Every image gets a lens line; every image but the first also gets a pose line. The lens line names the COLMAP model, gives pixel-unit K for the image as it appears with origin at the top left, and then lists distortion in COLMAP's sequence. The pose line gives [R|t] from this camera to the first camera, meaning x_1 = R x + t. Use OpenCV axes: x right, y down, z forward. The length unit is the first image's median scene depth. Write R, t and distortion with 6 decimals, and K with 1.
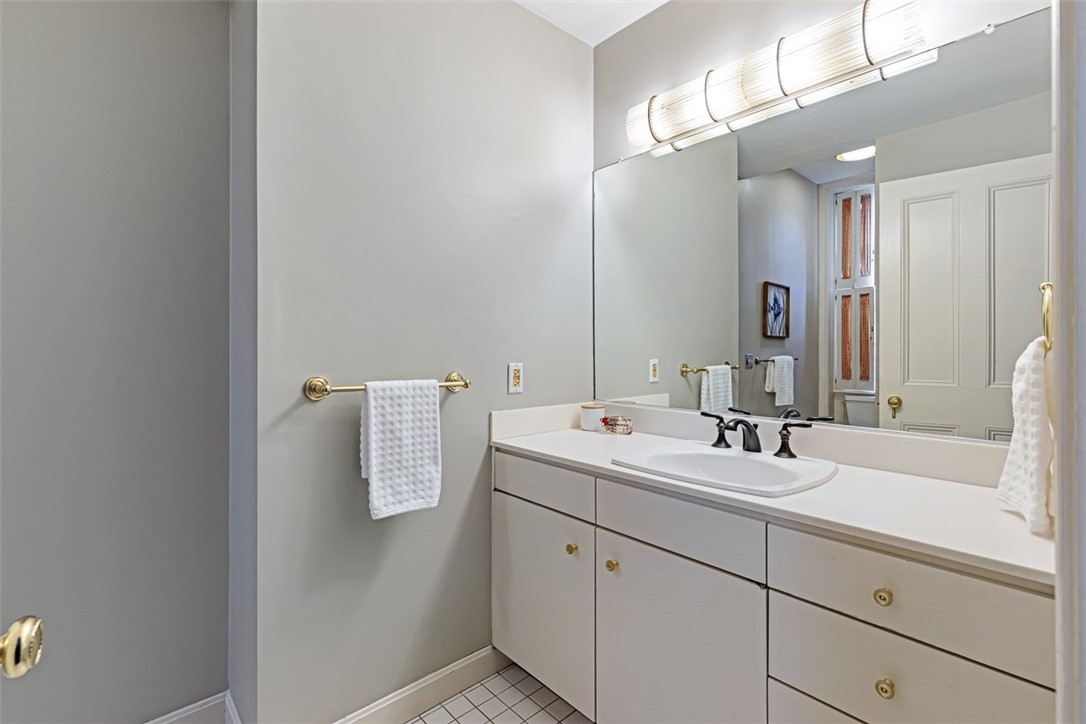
lens RADIAL K [[493.1, 0, 539.3], [0, 493.1, 353.8], [0, 0, 1]] dist [0.004198, 0.000089]
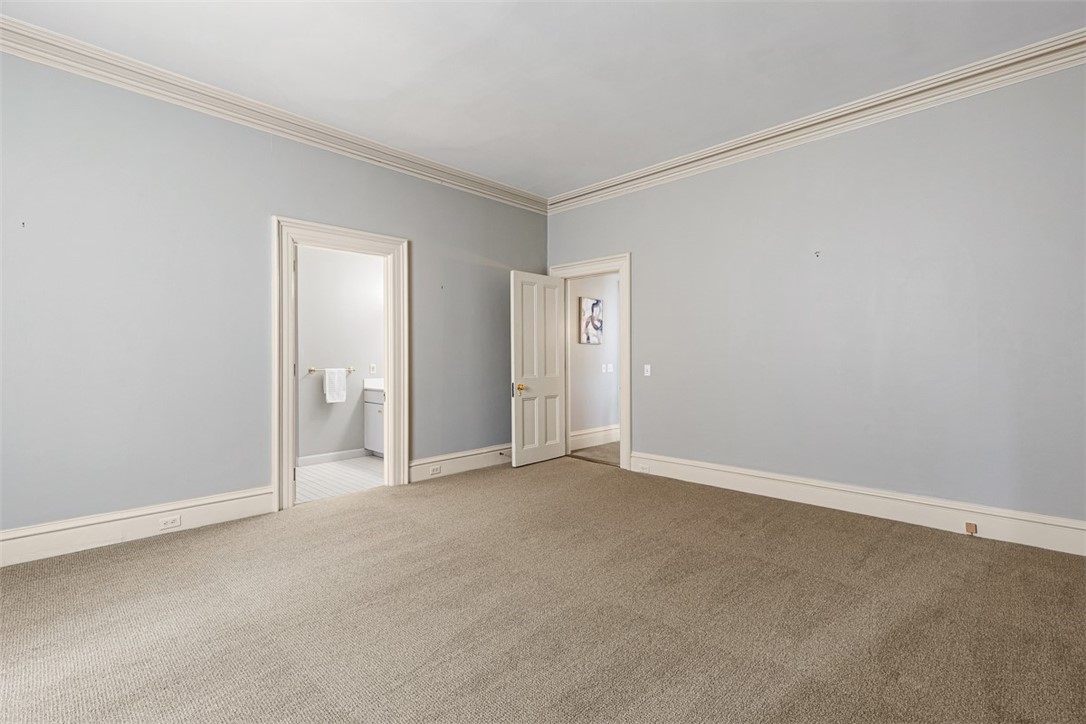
lens RADIAL K [[493.1, 0, 547.3], [0, 493.1, 362.4], [0, 0, 1]] dist [0.004198, 0.000089]
pose [[0.997777, -0.009682, 0.065932, 1.105136], [0.009638, 0.999953, 0.000984, 0.018177], [-0.065938, -0.000346, 0.997824, -2.903309]]
